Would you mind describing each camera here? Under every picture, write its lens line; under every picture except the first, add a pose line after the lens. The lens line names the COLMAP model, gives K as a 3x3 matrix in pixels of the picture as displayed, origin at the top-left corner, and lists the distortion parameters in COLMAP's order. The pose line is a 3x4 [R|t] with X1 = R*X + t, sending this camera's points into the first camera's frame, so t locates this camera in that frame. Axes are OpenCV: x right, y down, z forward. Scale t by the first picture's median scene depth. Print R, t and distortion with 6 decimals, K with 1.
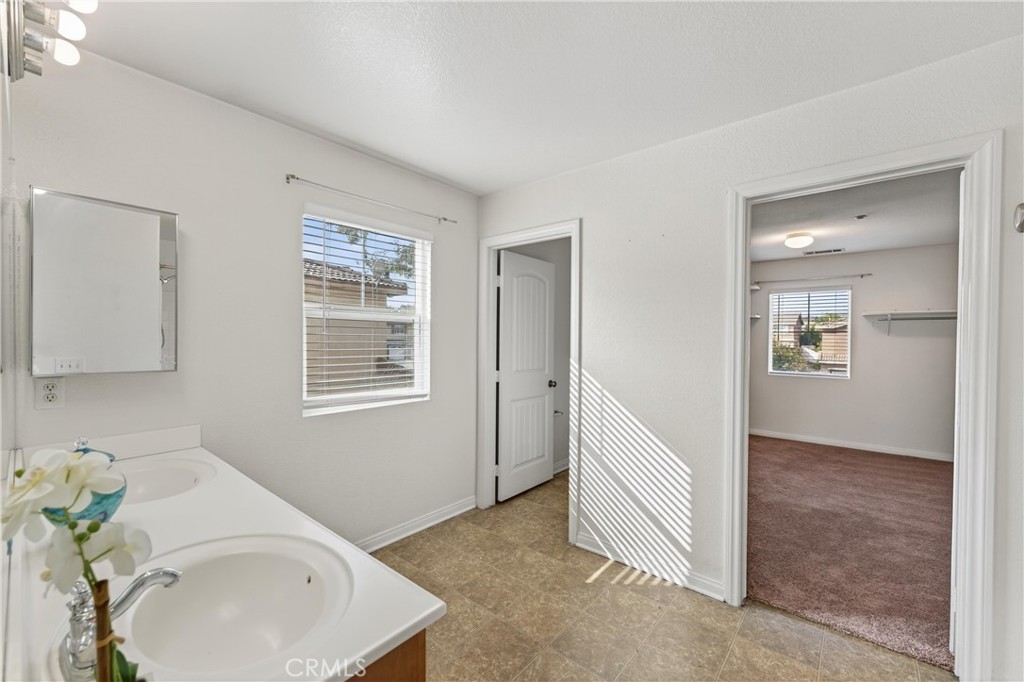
lens RADIAL K [[407.2, 0, 513.7], [0, 407.2, 340.8], [0, 0, 1]] dist [0.000044, 0.000025]
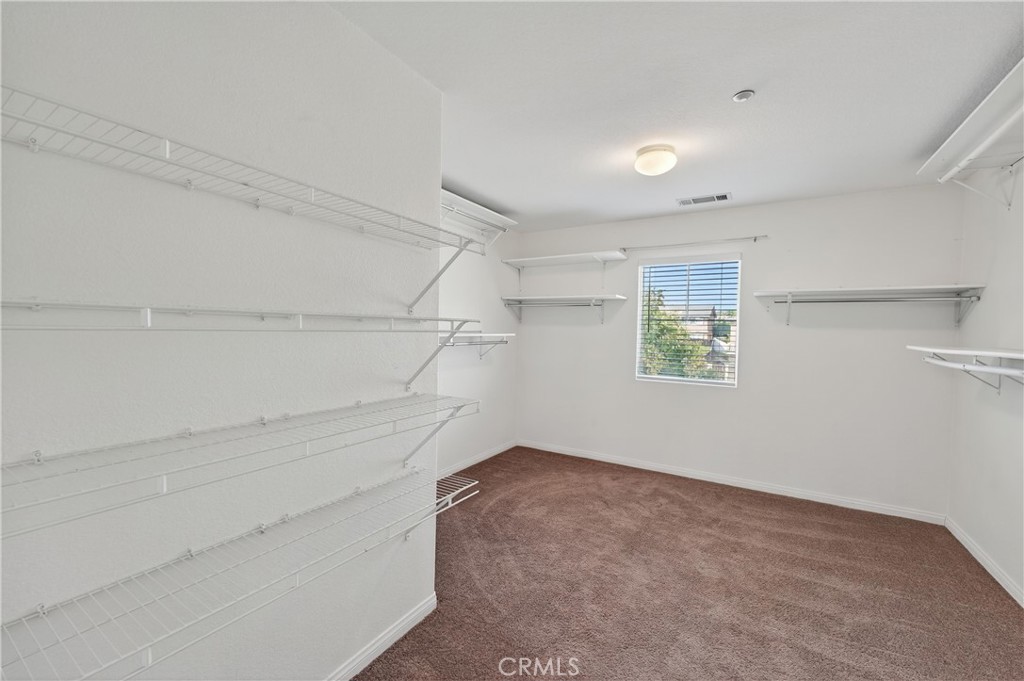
lens RADIAL K [[407.2, 0, 510.9], [0, 407.2, 340.7], [0, 0, 1]] dist [0.000044, 0.000025]
pose [[0.989179, 0.000352, 0.146710, 0.362830], [-0.003647, 0.999747, 0.022190, -0.000577], [-0.146665, -0.022485, 0.988931, 0.393937]]
